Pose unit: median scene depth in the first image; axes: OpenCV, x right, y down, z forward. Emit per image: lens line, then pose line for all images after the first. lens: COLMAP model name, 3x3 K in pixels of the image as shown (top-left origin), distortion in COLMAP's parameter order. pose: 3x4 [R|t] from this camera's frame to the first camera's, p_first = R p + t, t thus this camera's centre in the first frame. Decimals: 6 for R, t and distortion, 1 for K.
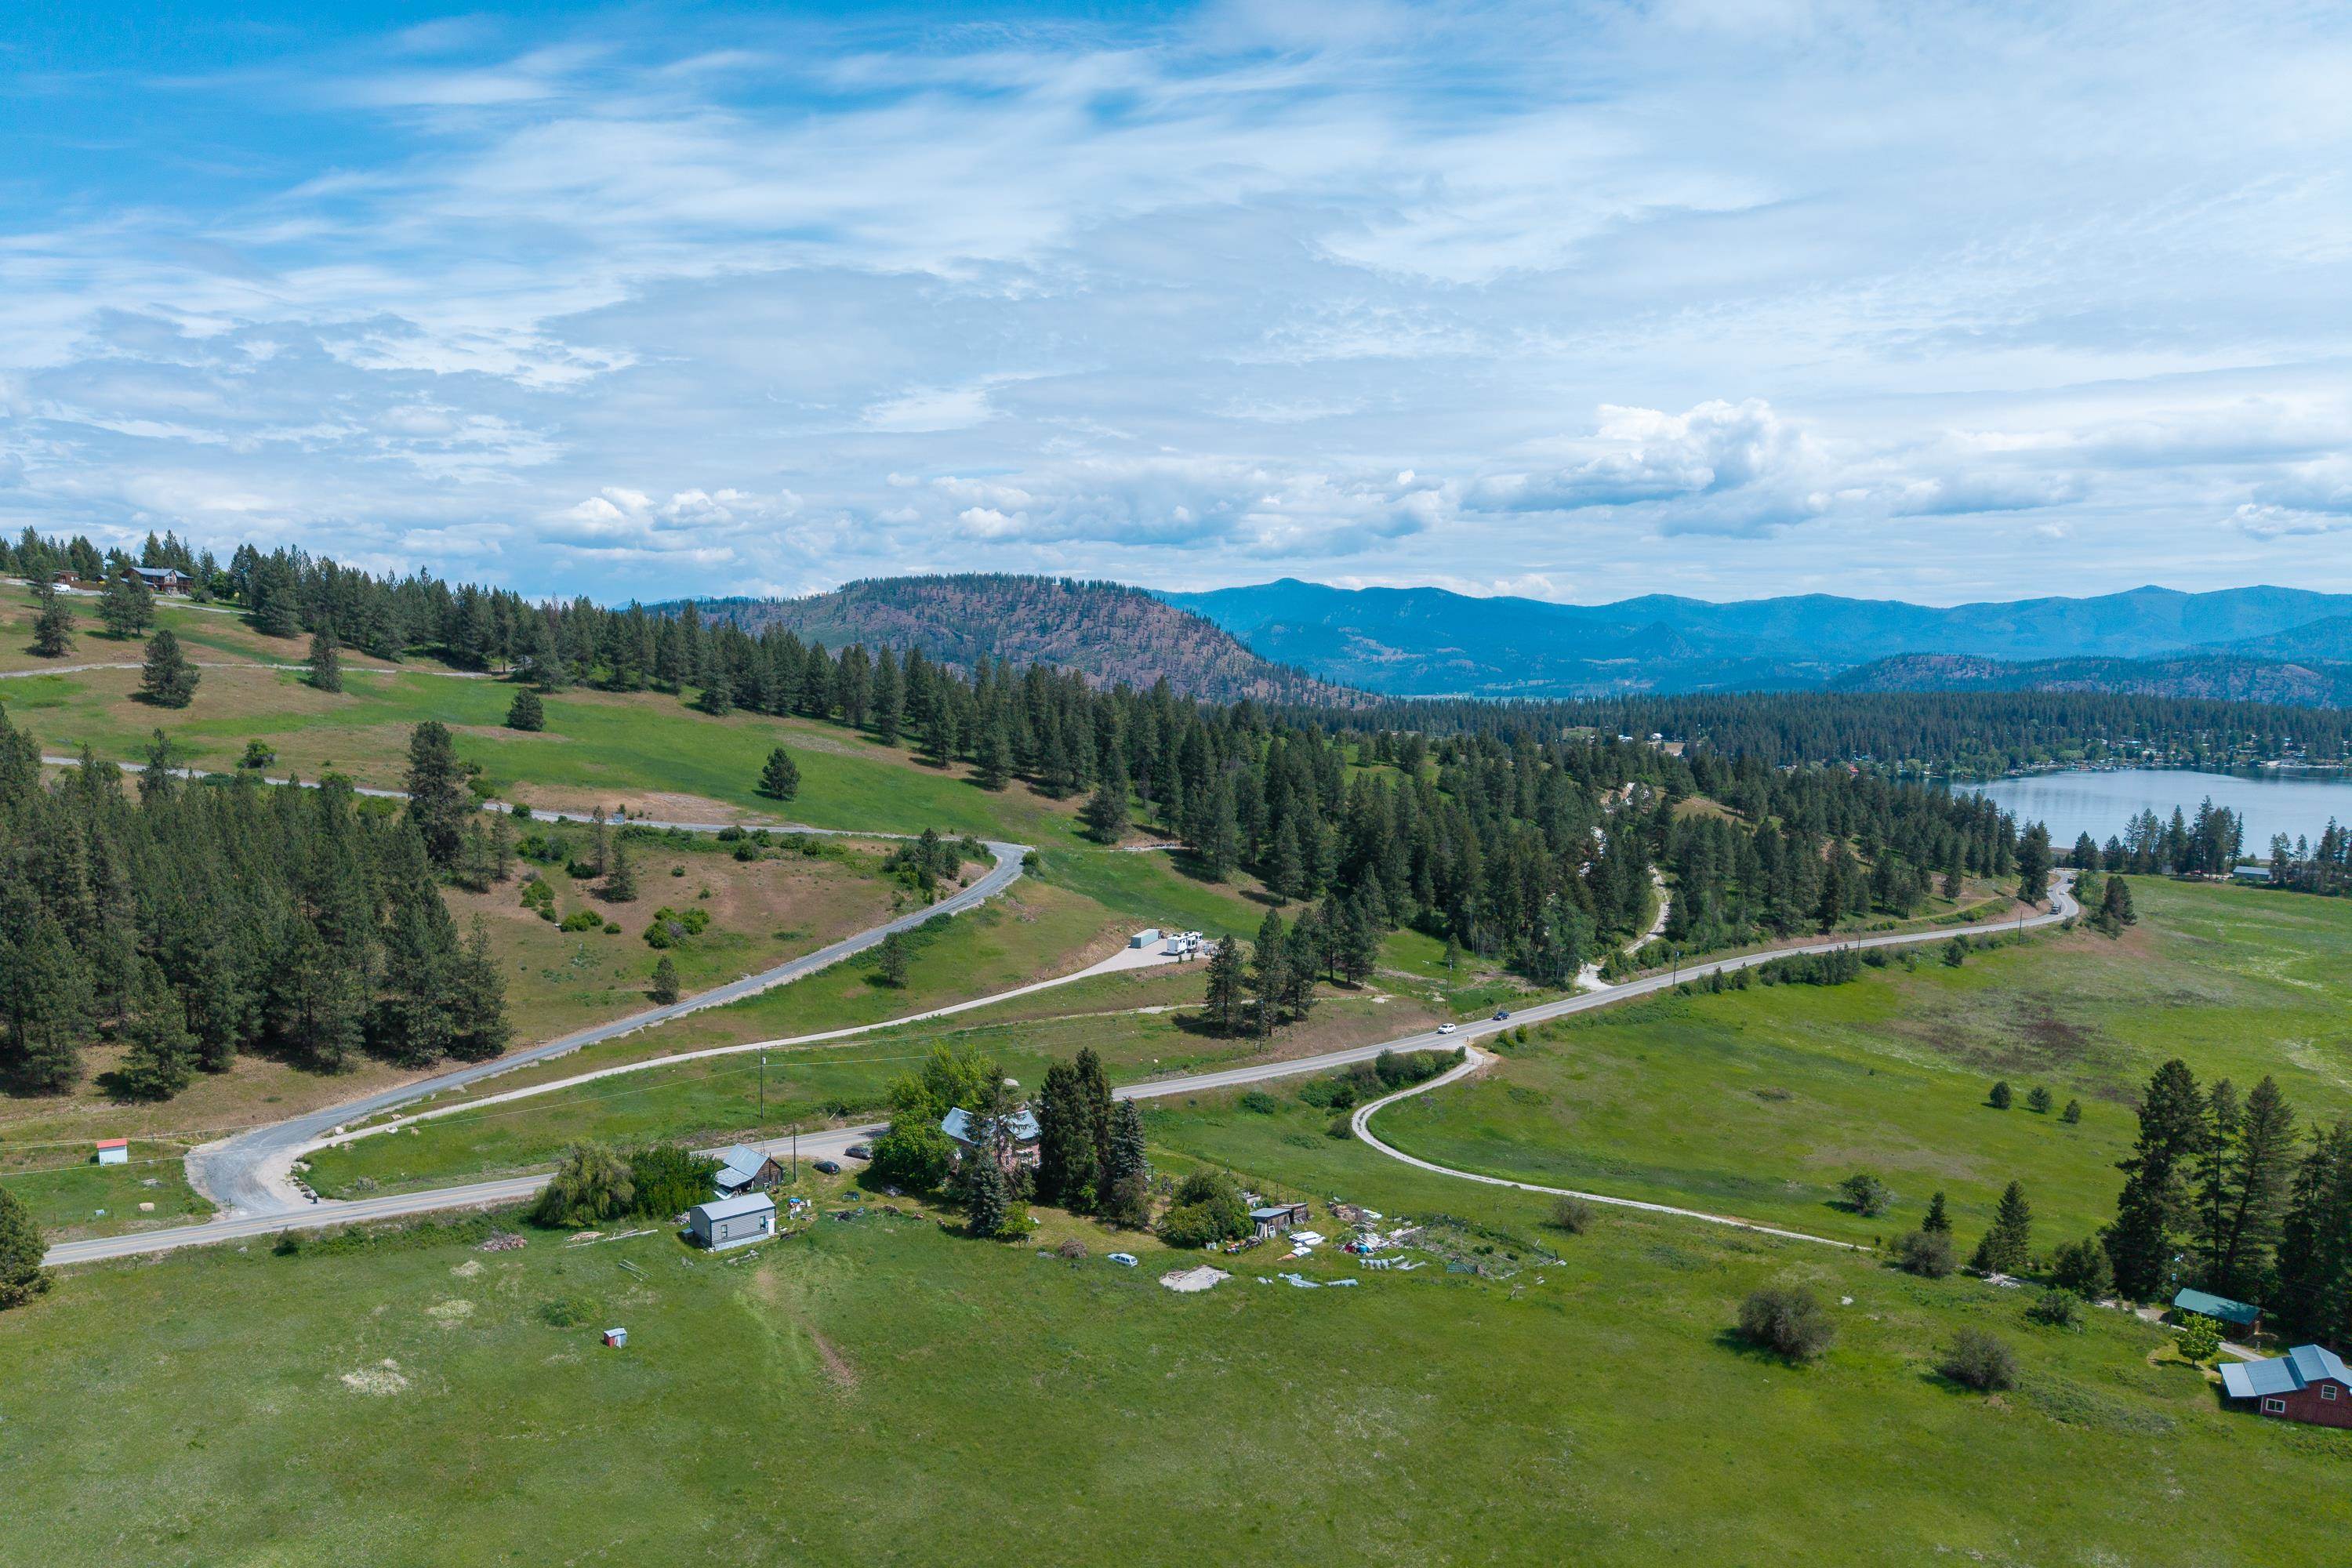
lens RADIAL K [[1701.8, 0, 1101.8], [0, 1701.8, 845.0], [0, 0, 1]] dist [0.050120, -0.064206]
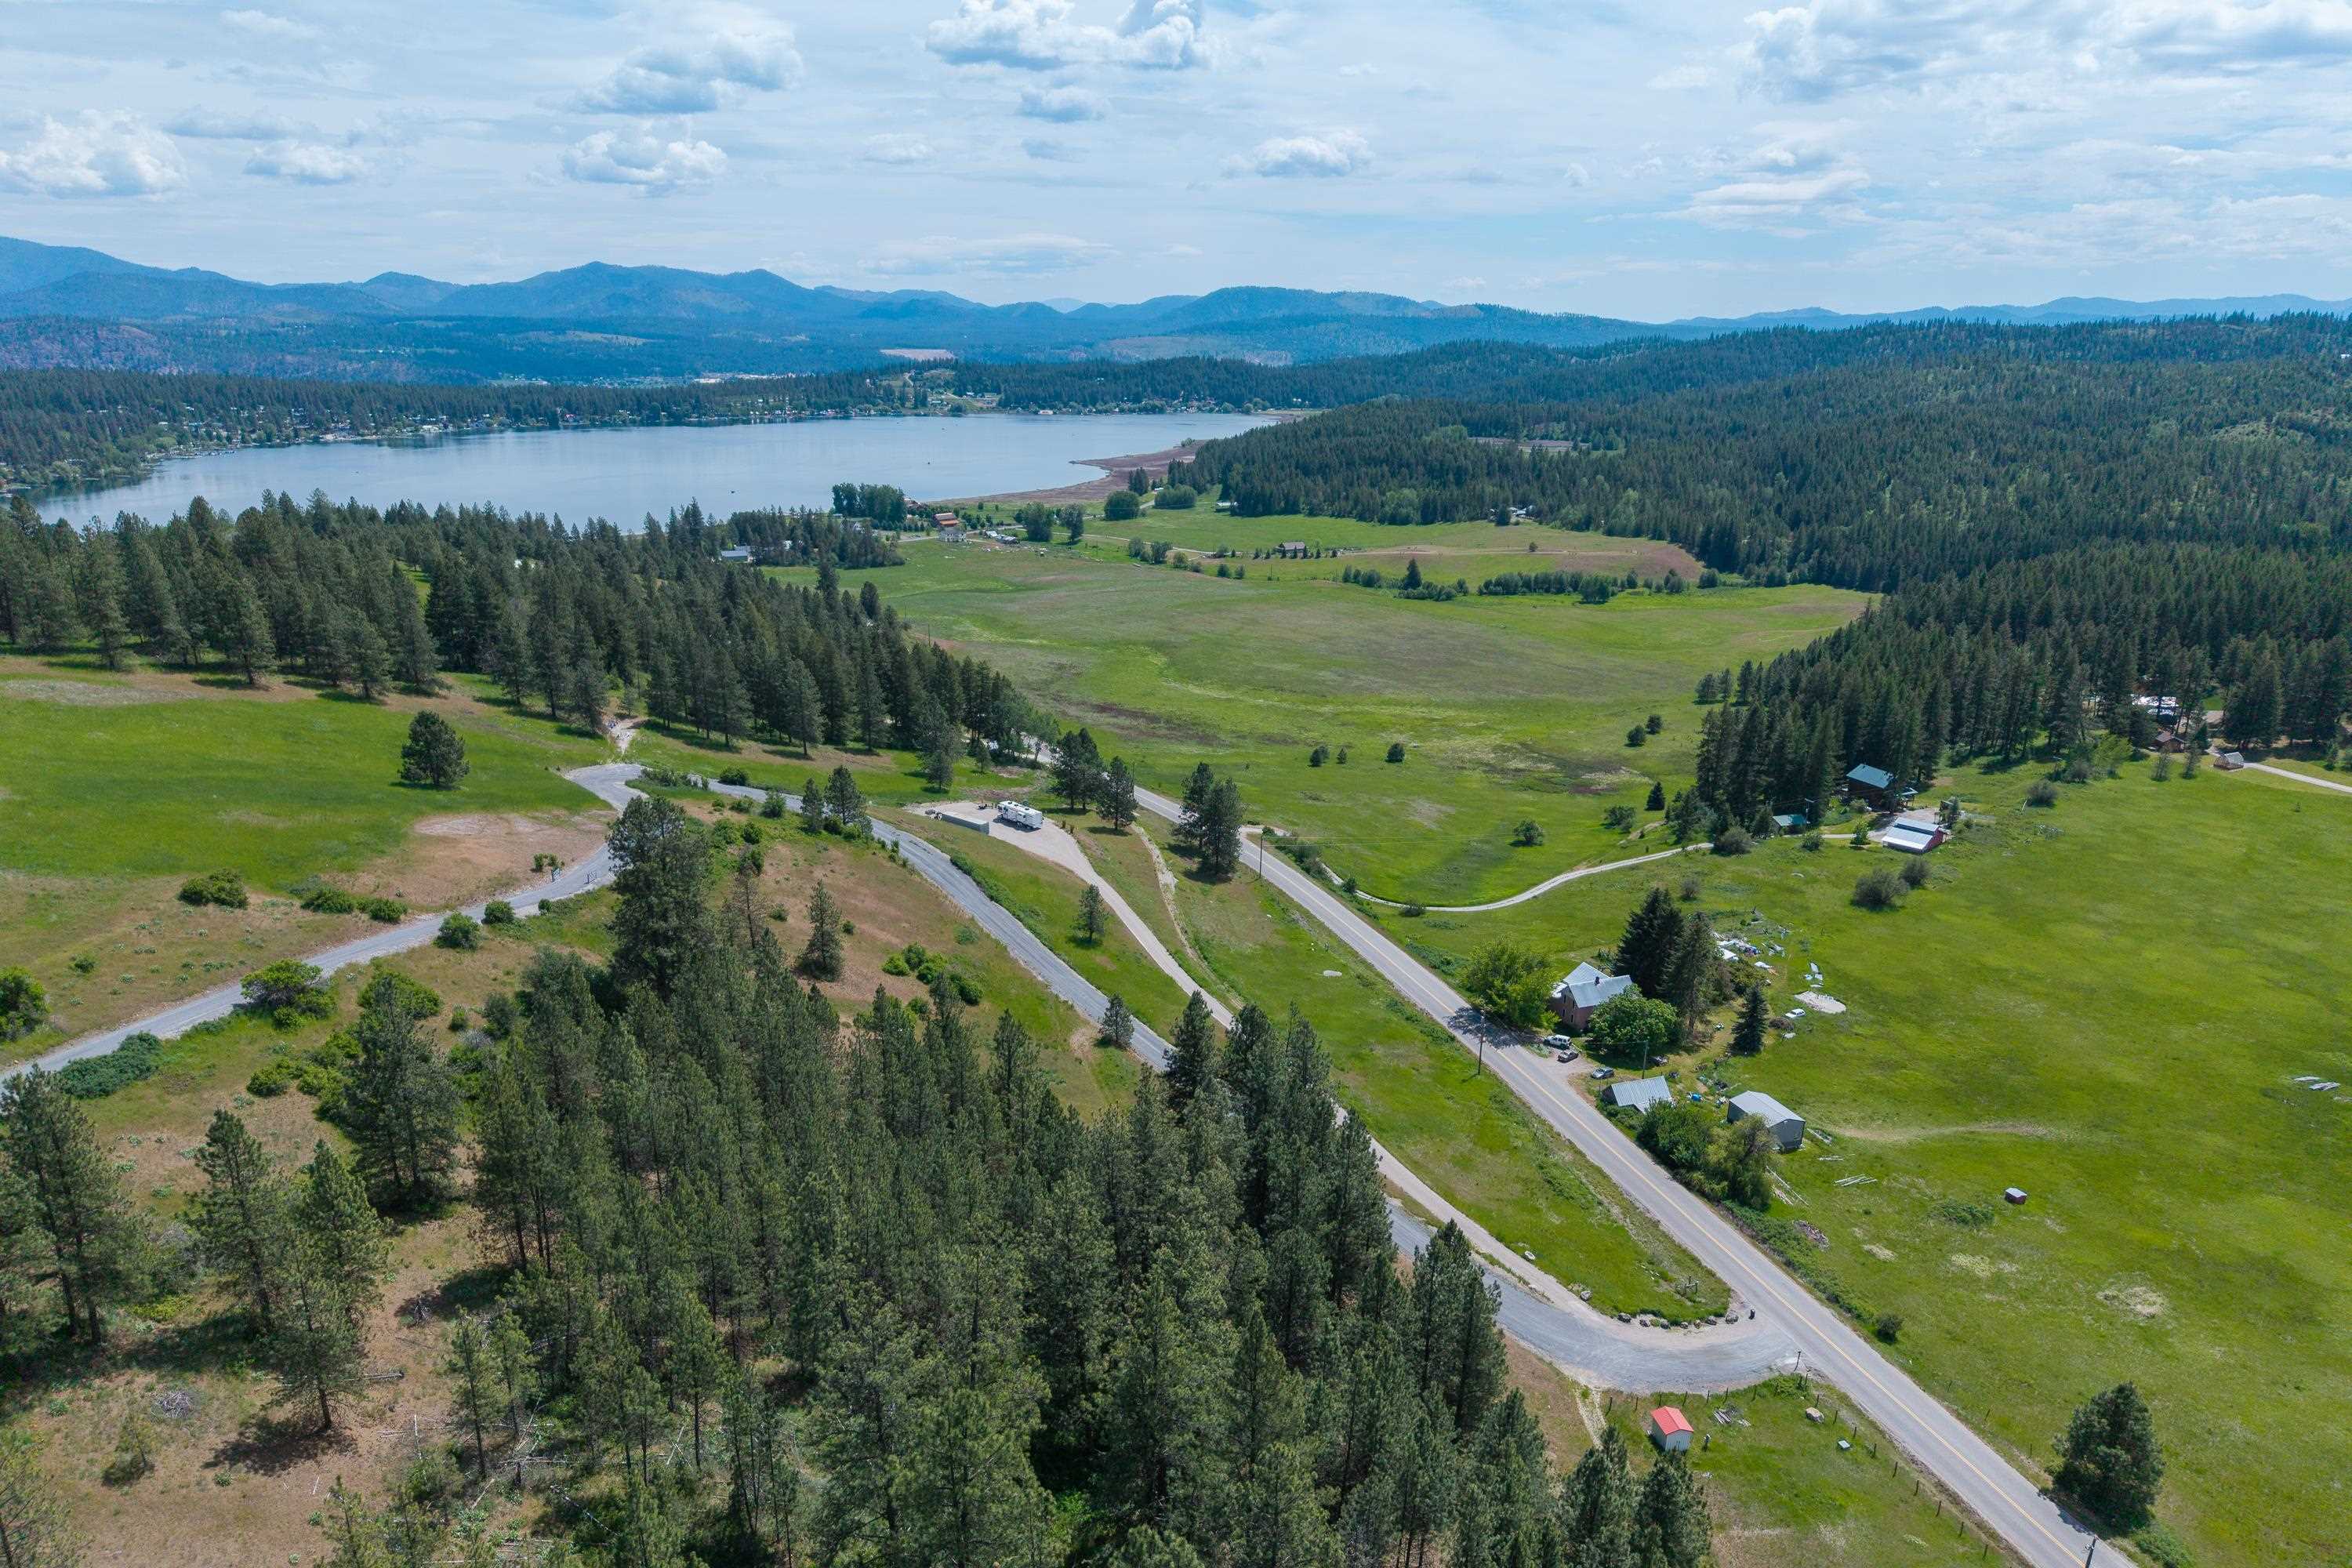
lens RADIAL K [[1568.1, 0, 1171.1], [0, 1568.1, 873.0], [0, 0, 1]] dist [0.042787, -0.057111]
pose [[0.348725, -0.311688, 0.883879, -0.573992], [0.097048, 0.950020, 0.296722, -0.133918], [-0.932187, -0.017695, 0.361544, 0.459898]]
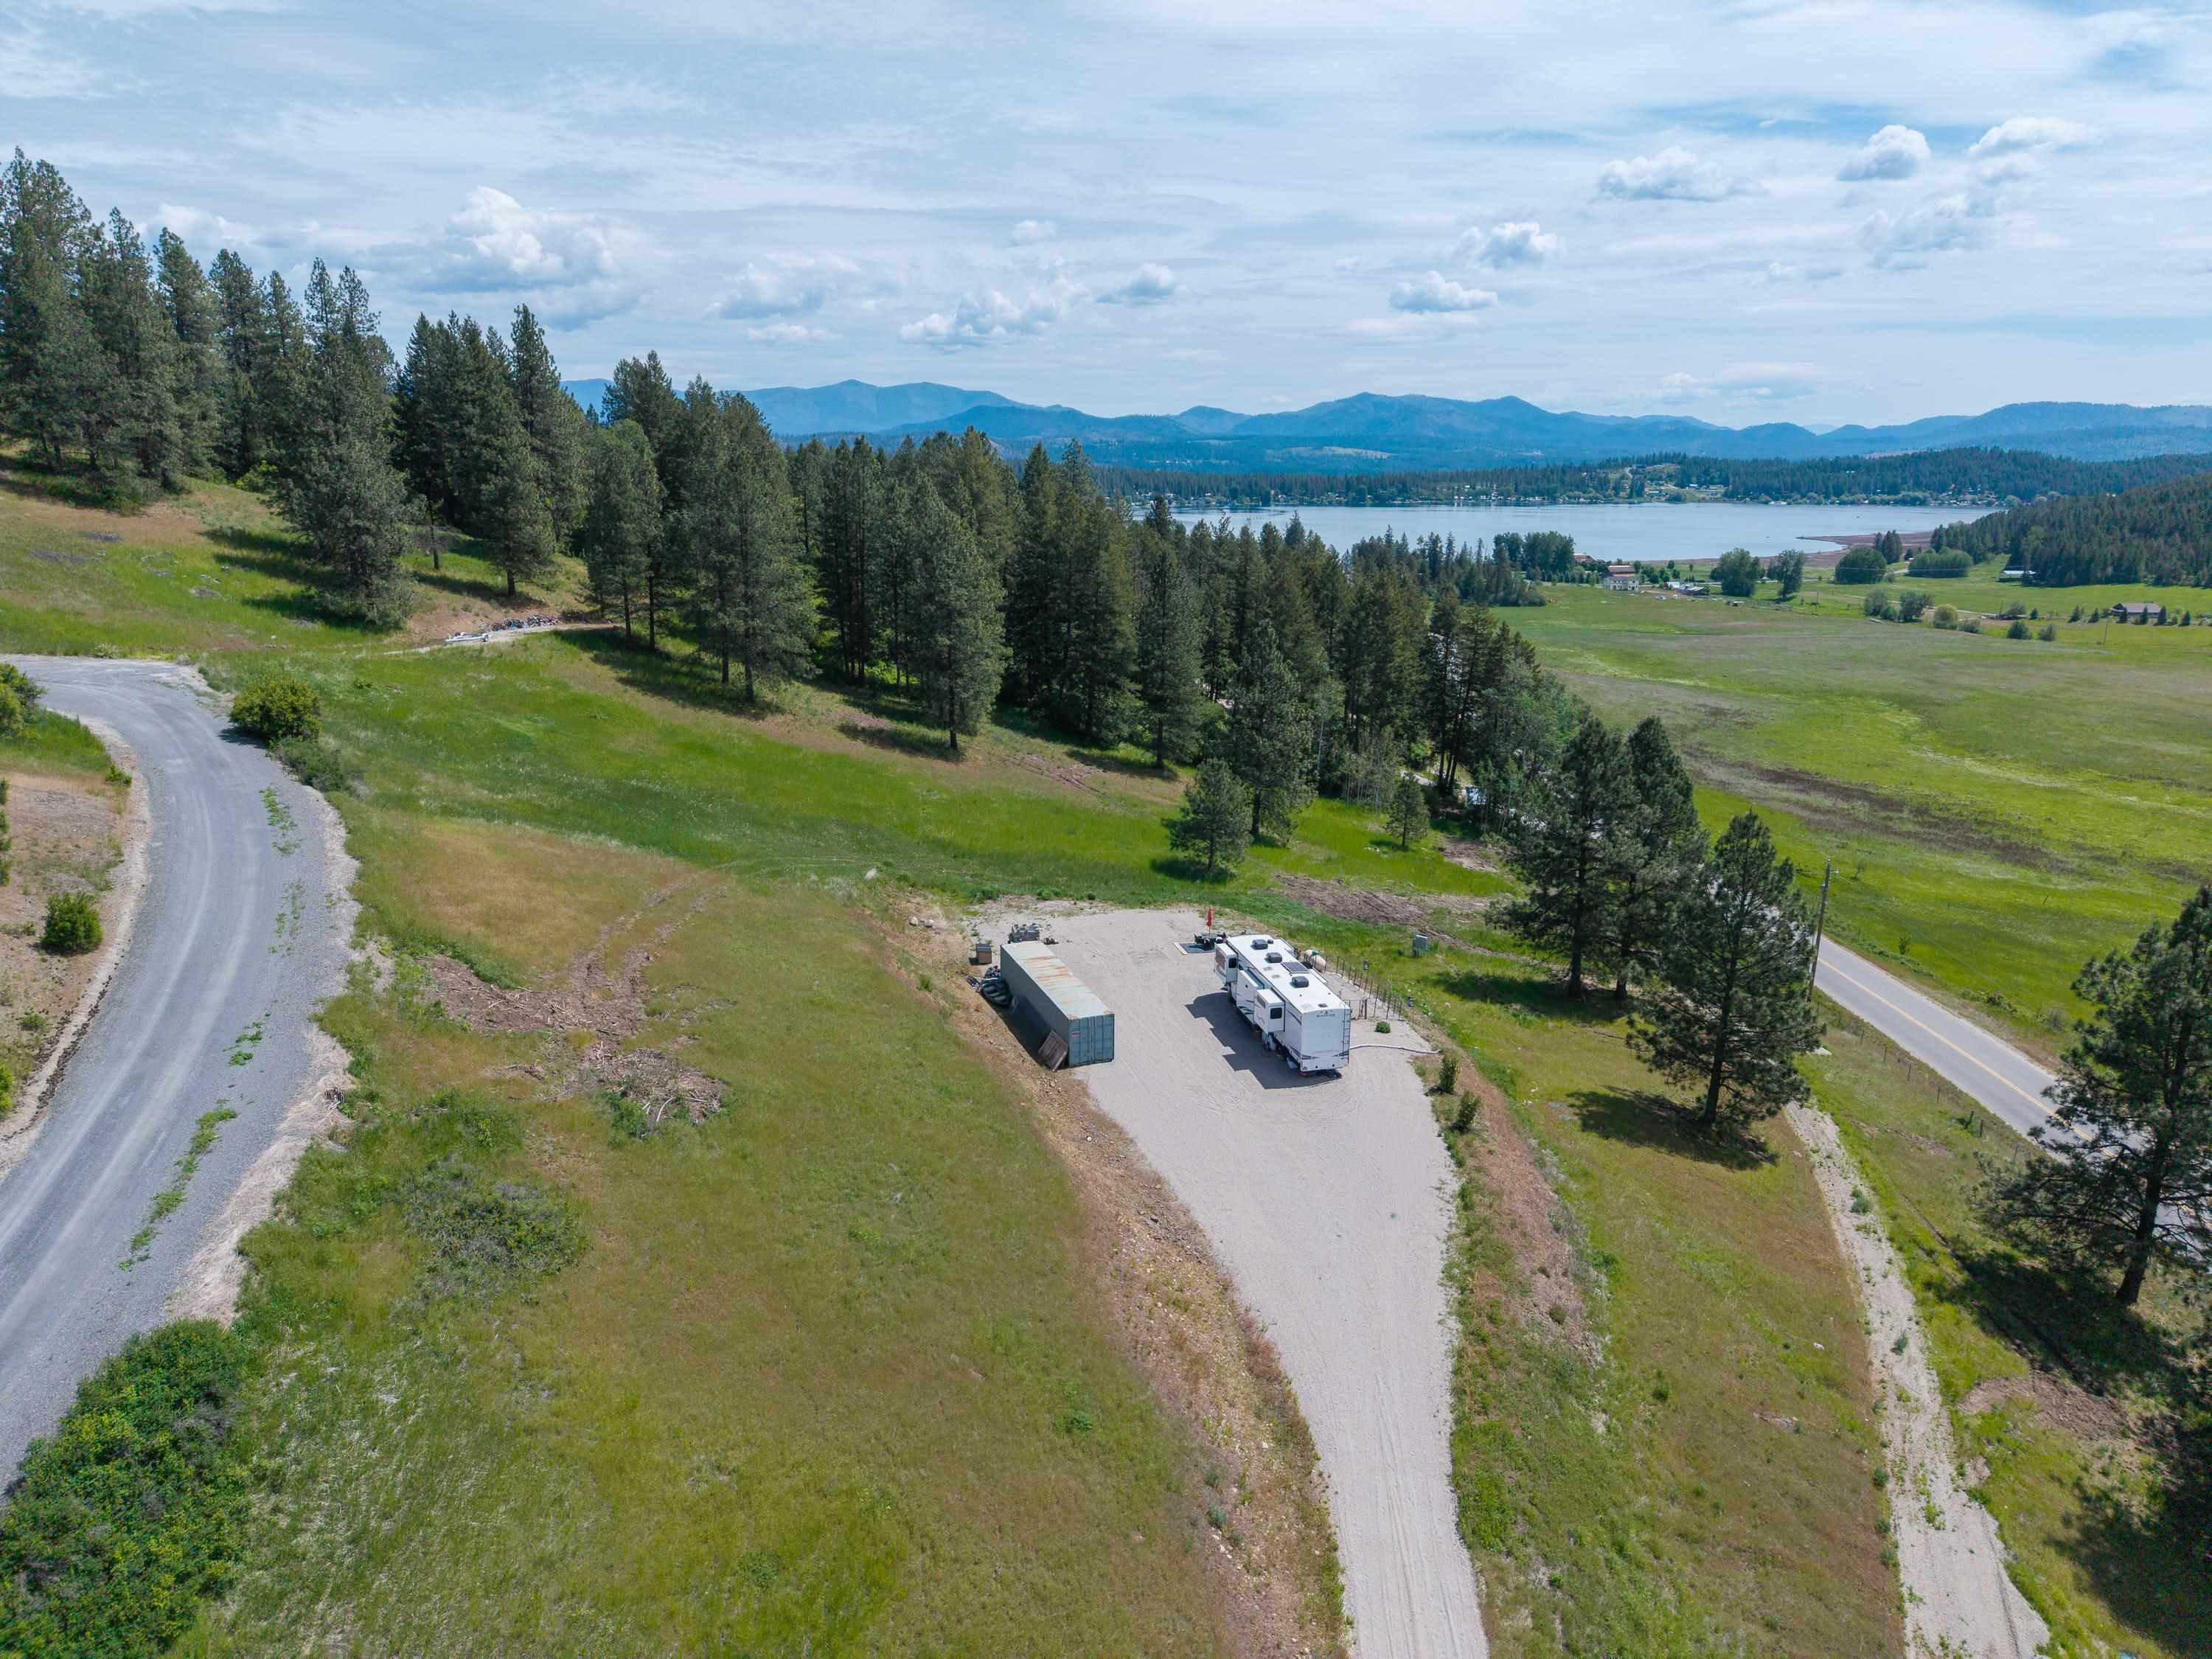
lens RADIAL K [[1464.8, 0, 1106.0], [0, 1464.8, 829.5], [0, 0, 1]] dist [0.044394, -0.040939]
pose [[0.754976, -0.165896, 0.634420, -0.077653], [0.069434, 0.982255, 0.174223, -0.003329], [-0.652066, -0.087484, 0.753098, 0.672092]]
